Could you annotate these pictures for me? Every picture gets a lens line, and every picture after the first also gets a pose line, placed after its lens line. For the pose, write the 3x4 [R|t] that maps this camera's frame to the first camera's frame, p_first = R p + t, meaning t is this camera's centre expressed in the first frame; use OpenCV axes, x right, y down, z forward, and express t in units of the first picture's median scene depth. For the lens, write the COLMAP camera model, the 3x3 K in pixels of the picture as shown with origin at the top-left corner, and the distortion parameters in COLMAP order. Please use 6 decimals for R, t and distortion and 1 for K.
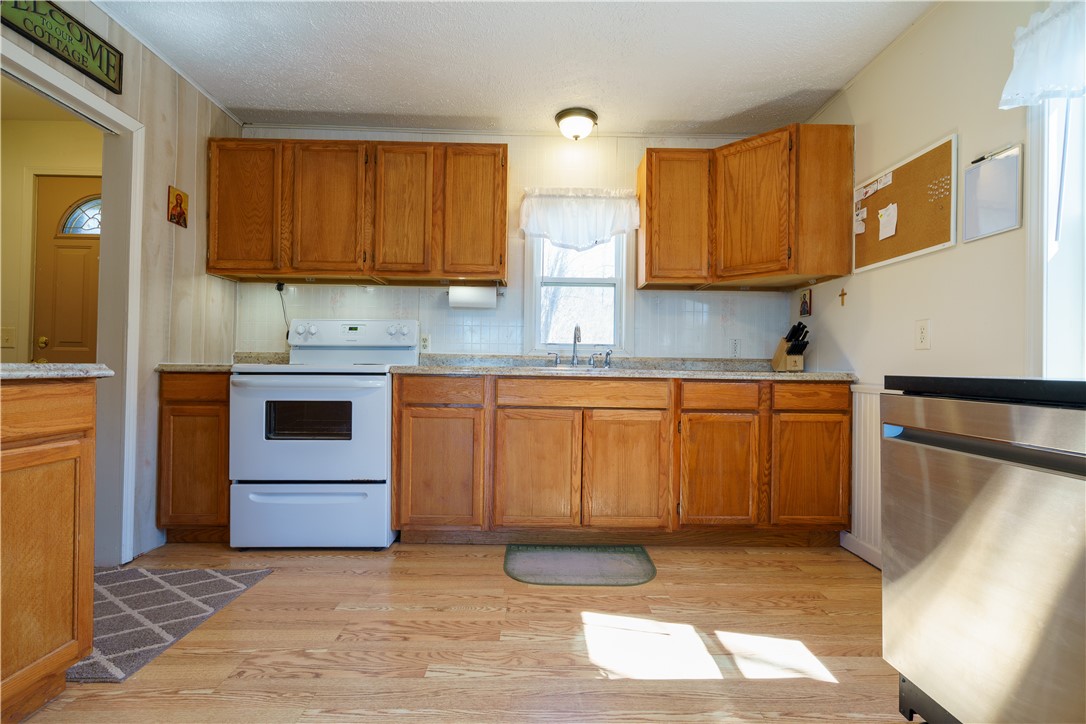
lens RADIAL K [[490.0, 0, 545.2], [0, 490.0, 364.8], [0, 0, 1]] dist [-0.002226, -0.000305]
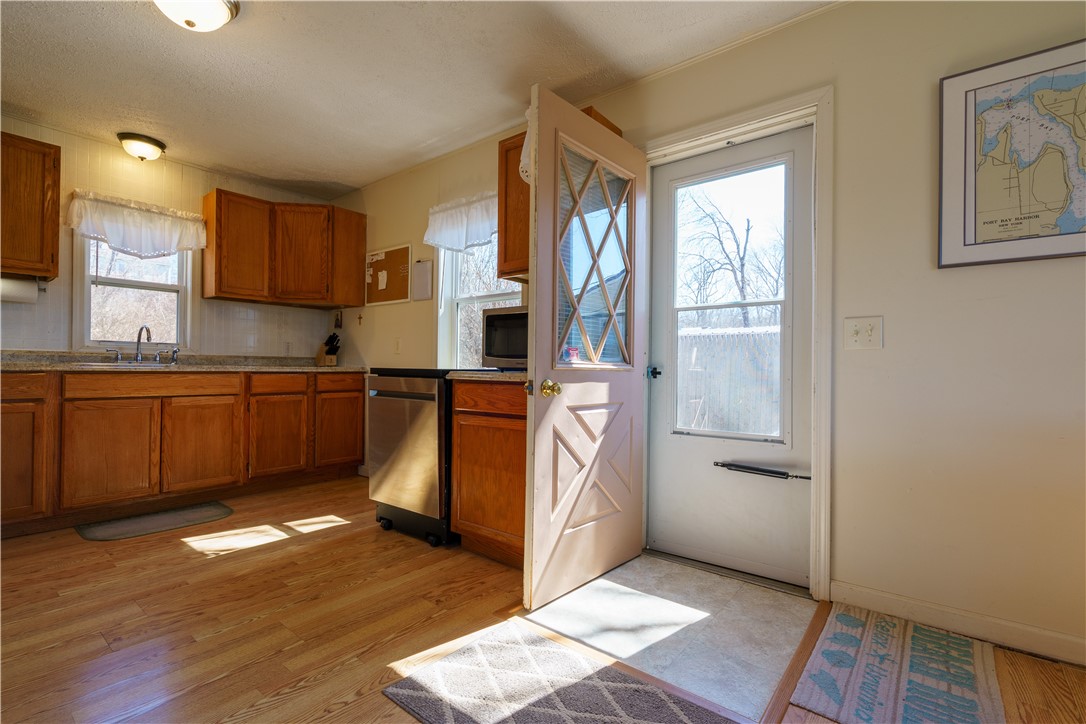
lens RADIAL K [[490.0, 0, 544.6], [0, 490.0, 363.3], [0, 0, 1]] dist [-0.002226, -0.000305]
pose [[0.637200, -0.000808, 0.770698, -0.251556], [-0.004399, 0.999979, 0.004685, -0.005372], [-0.770686, -0.006375, 0.637183, -0.505106]]
